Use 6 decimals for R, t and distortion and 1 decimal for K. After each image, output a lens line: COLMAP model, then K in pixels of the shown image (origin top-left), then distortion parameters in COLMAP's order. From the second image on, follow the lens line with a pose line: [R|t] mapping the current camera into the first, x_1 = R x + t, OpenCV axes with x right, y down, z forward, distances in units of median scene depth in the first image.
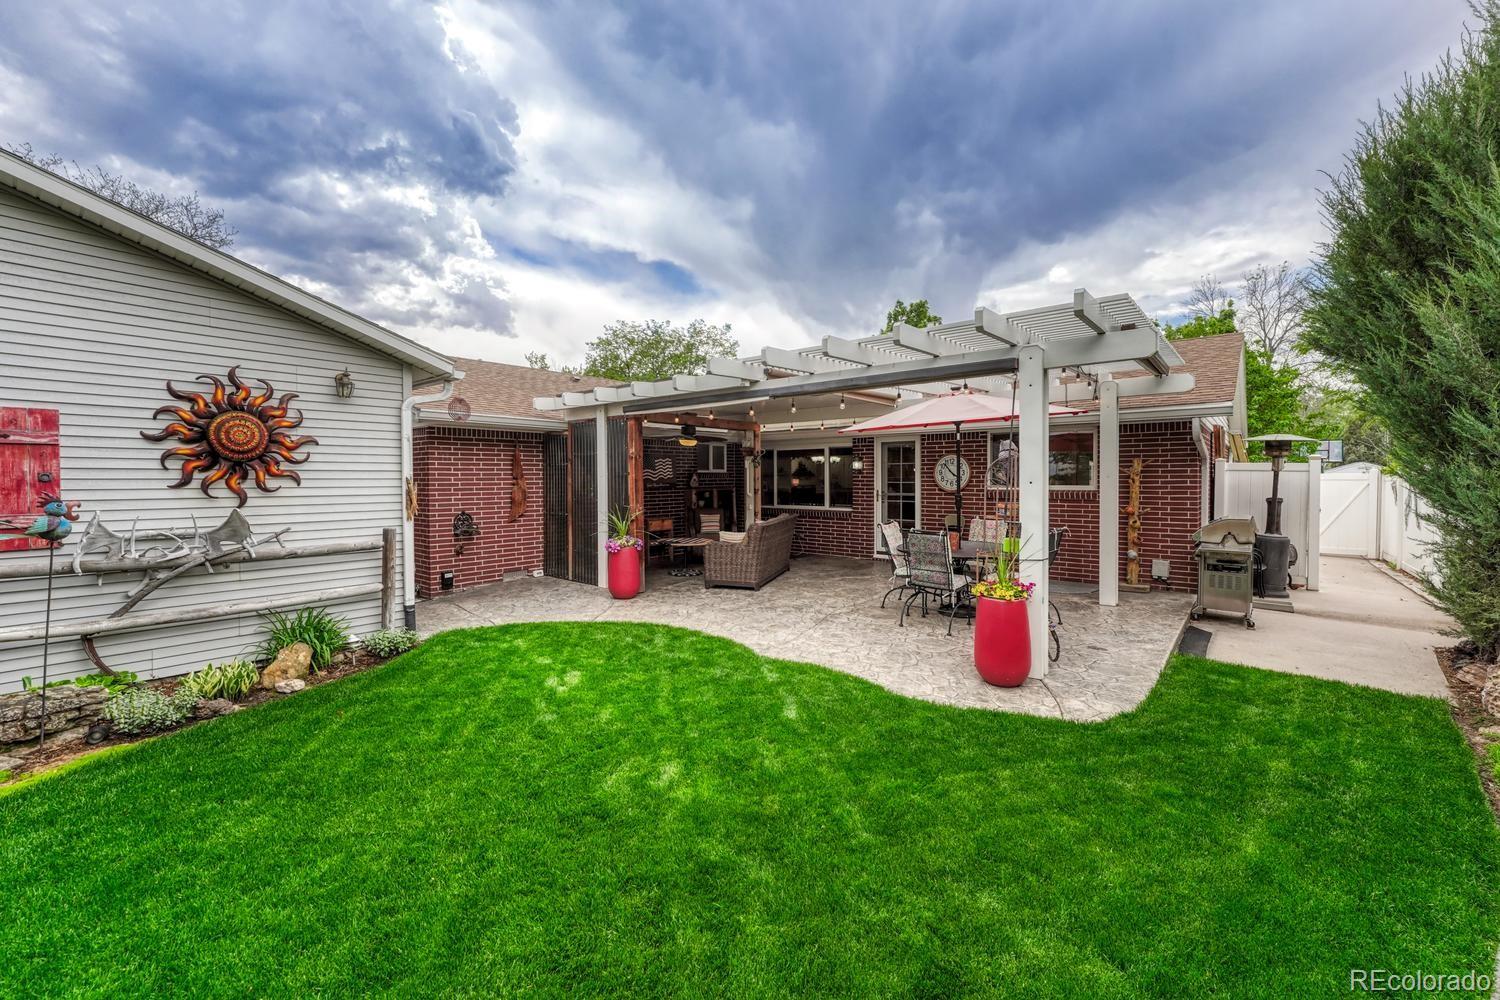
lens RADIAL K [[608.7, 0, 741.0], [0, 608.7, 493.2], [0, 0, 1]] dist [-0.004086, 0.001455]
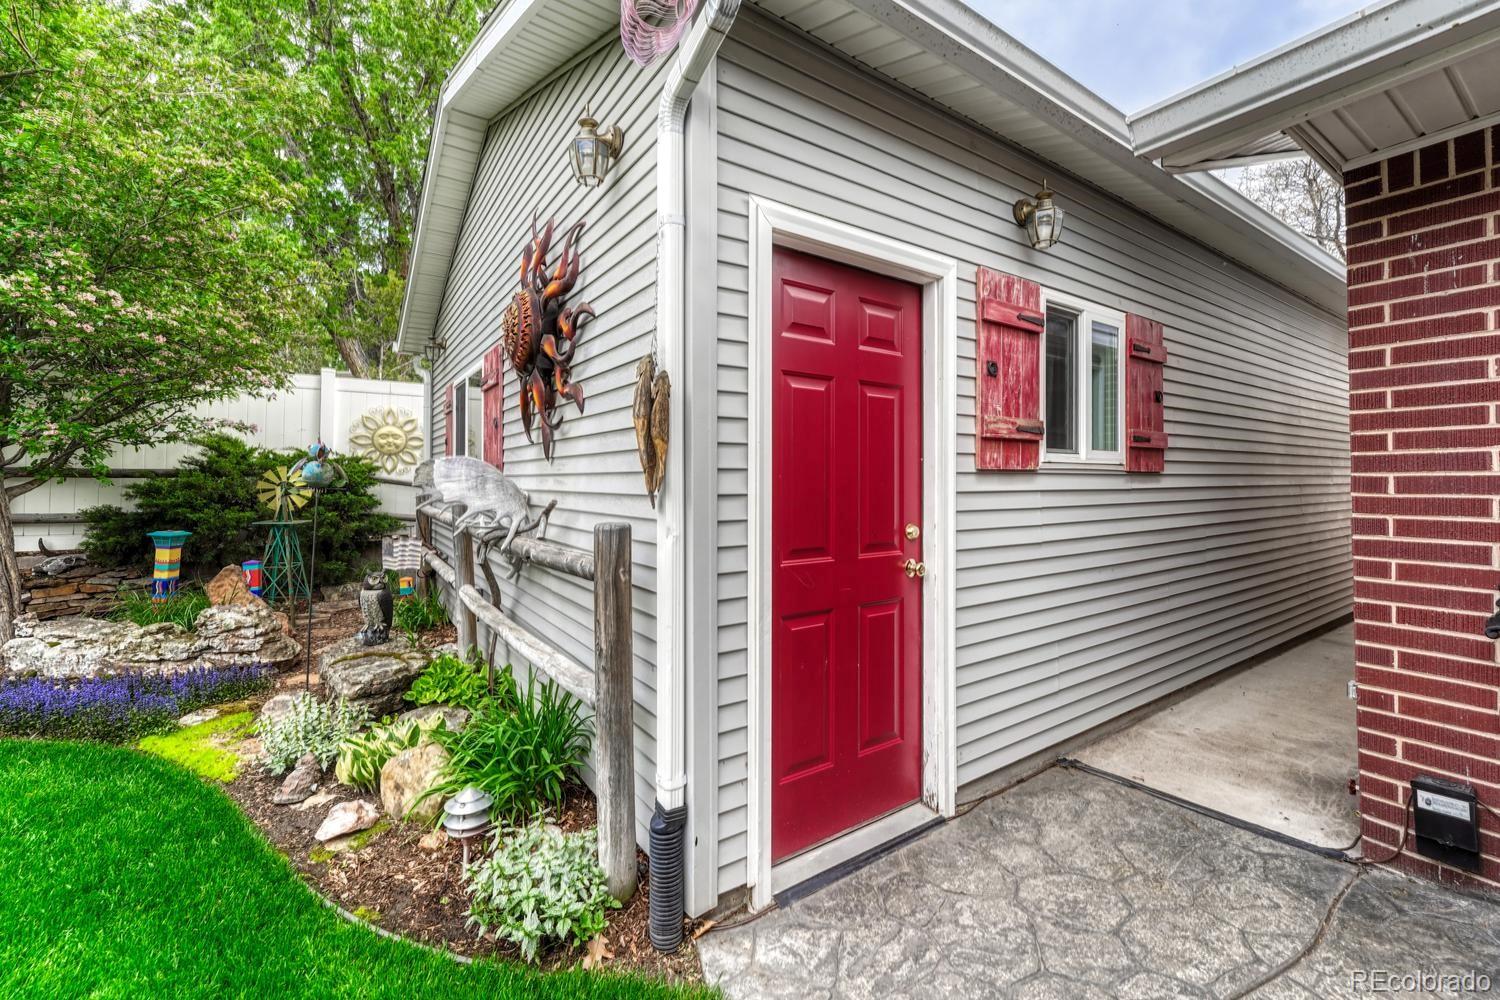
lens RADIAL K [[608.7, 0, 755.1], [0, 608.7, 467.6], [0, 0, 1]] dist [-0.004086, 0.001455]
pose [[-0.244593, -0.014438, -0.969518, -0.352269], [-0.019845, 0.999754, -0.009882, 0.036363], [0.969423, 0.016823, -0.244819, 1.444243]]
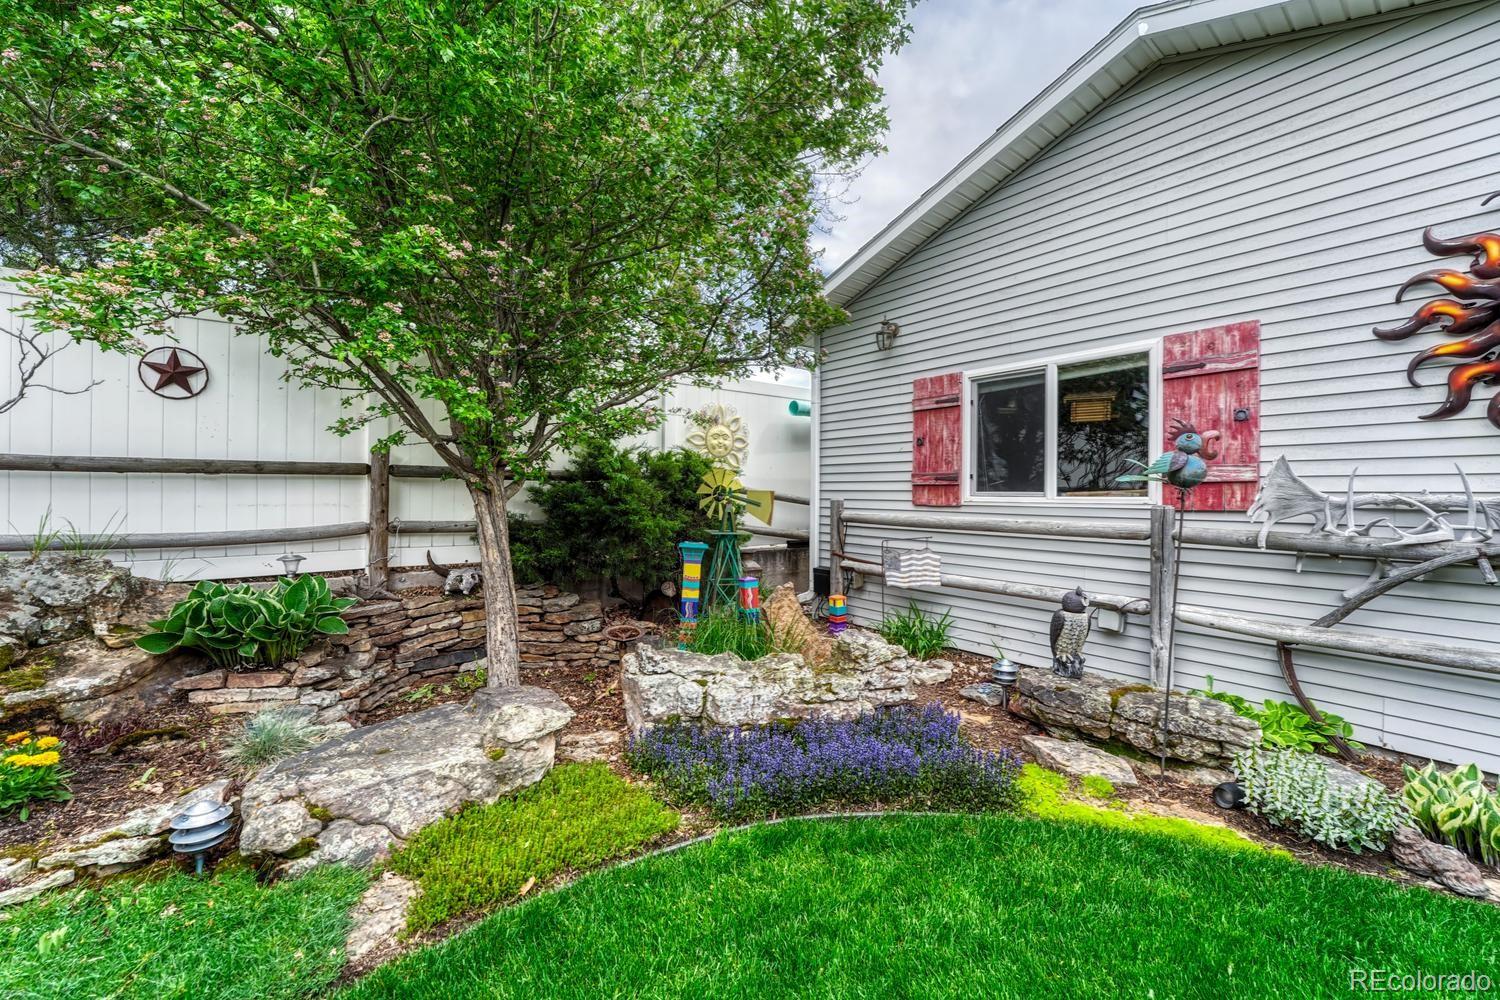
lens RADIAL K [[608.7, 0, 757.7], [0, 608.7, 495.7], [0, 0, 1]] dist [-0.004086, 0.001455]
pose [[-0.179859, 0.005669, -0.983676, -0.284626], [-0.030246, 0.999479, 0.011291, 0.074878], [0.983227, 0.031783, -0.179594, 0.508871]]
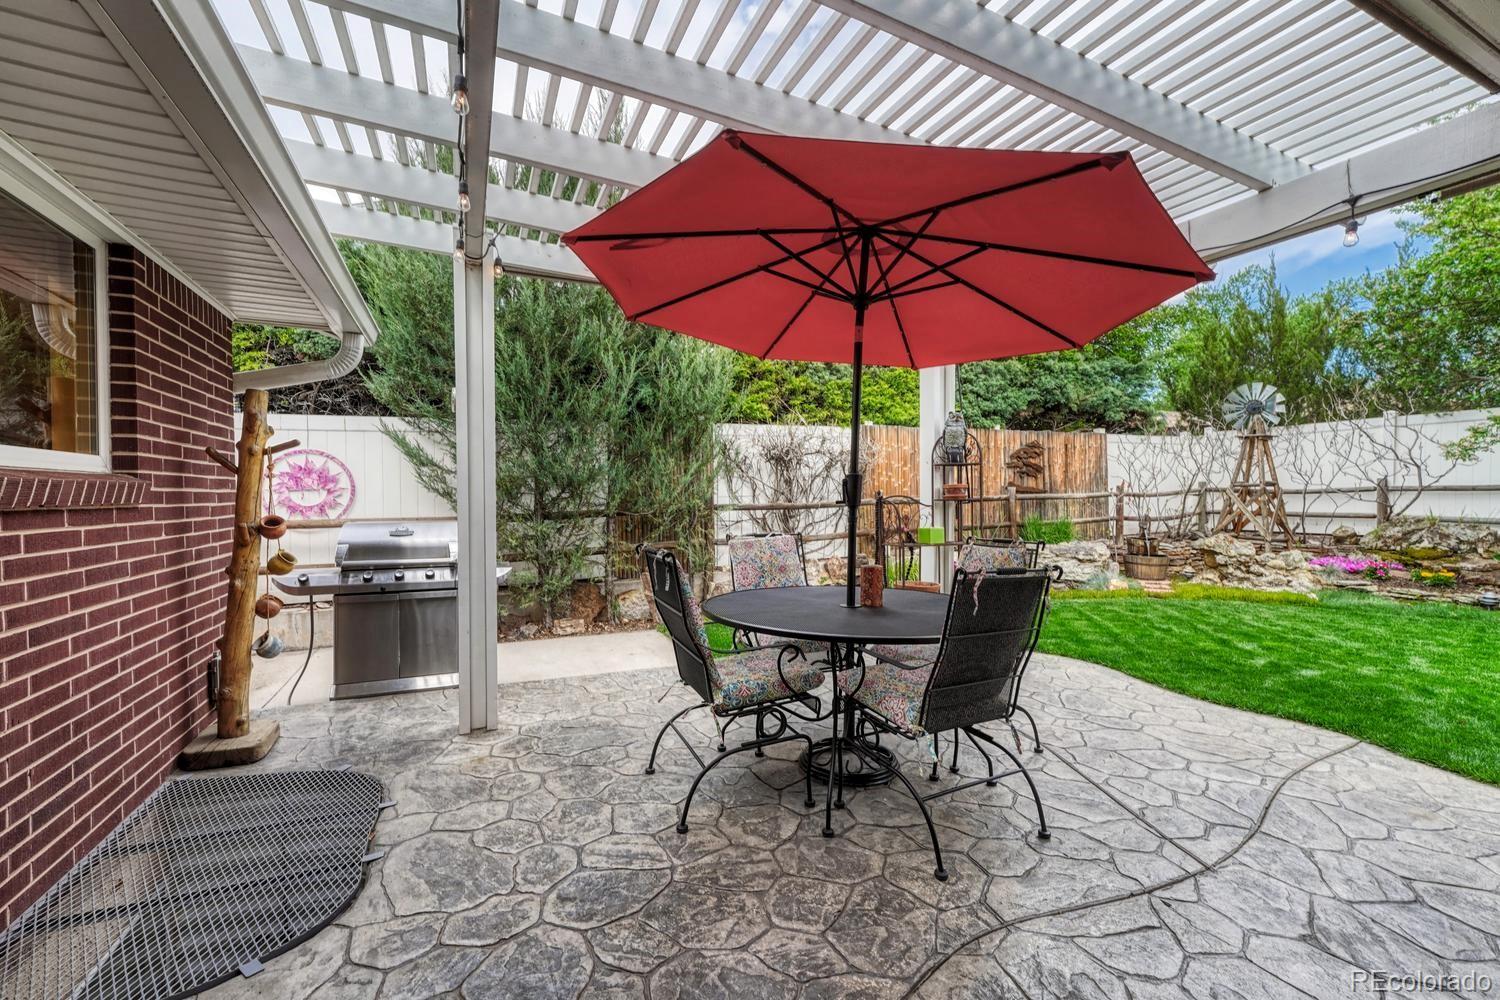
lens RADIAL K [[608.7, 0, 743.1], [0, 608.7, 501.2], [0, 0, 1]] dist [-0.004086, 0.001455]
pose [[-0.912420, 0.007366, 0.409190, 0.370134], [0.020984, 0.999365, 0.028801, 0.013552], [-0.408718, 0.034865, -0.911995, 2.033241]]
